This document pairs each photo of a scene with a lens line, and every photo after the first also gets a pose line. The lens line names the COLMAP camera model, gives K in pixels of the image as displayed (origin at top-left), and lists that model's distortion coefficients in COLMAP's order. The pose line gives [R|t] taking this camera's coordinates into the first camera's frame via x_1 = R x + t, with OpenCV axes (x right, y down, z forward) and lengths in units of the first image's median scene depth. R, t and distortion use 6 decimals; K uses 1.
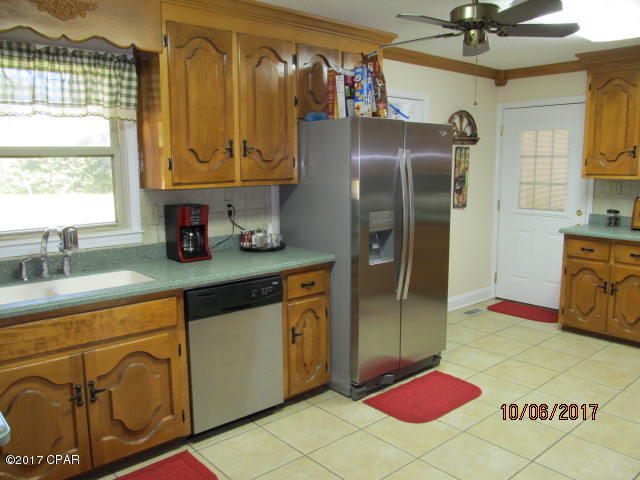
lens RADIAL K [[535.8, 0, 322.1], [0, 535.8, 239.6], [0, 0, 1]] dist [-0.048665, 0.016865]
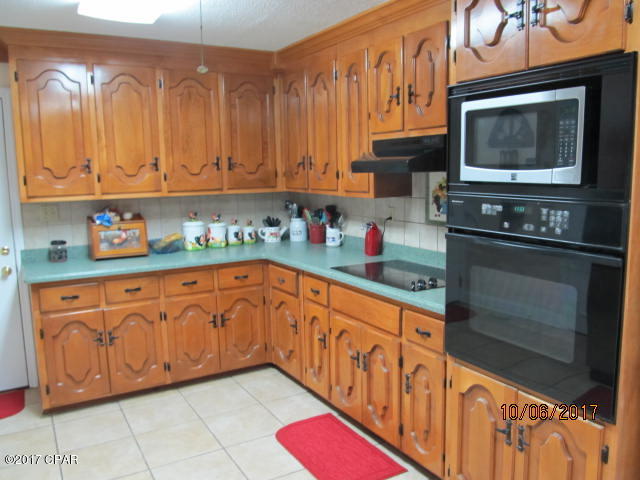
lens RADIAL K [[535.8, 0, 319.1], [0, 535.8, 241.0], [0, 0, 1]] dist [-0.048665, 0.016865]
pose [[0.203180, -0.133940, 0.969937, -0.167725], [0.159895, 0.981841, 0.102090, -0.095857], [-0.965998, 0.134345, 0.220907, 0.594251]]
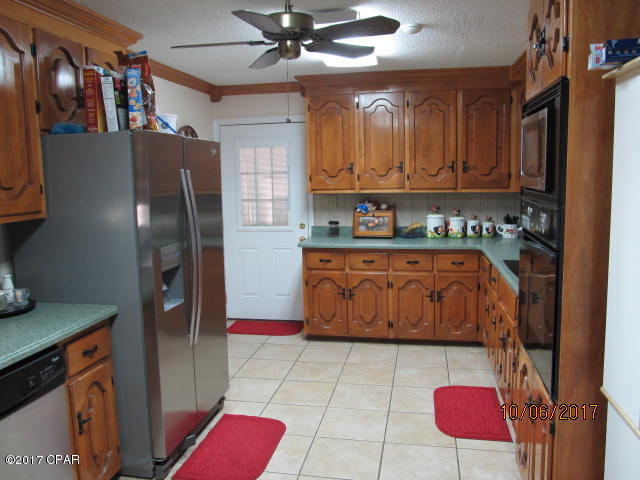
lens RADIAL K [[535.8, 0, 321.0], [0, 535.8, 238.8], [0, 0, 1]] dist [-0.048665, 0.016865]
pose [[0.791817, -0.085595, 0.604730, -0.183540], [0.102719, 0.994691, 0.006293, -0.038770], [-0.602058, 0.057134, 0.796405, 0.180450]]
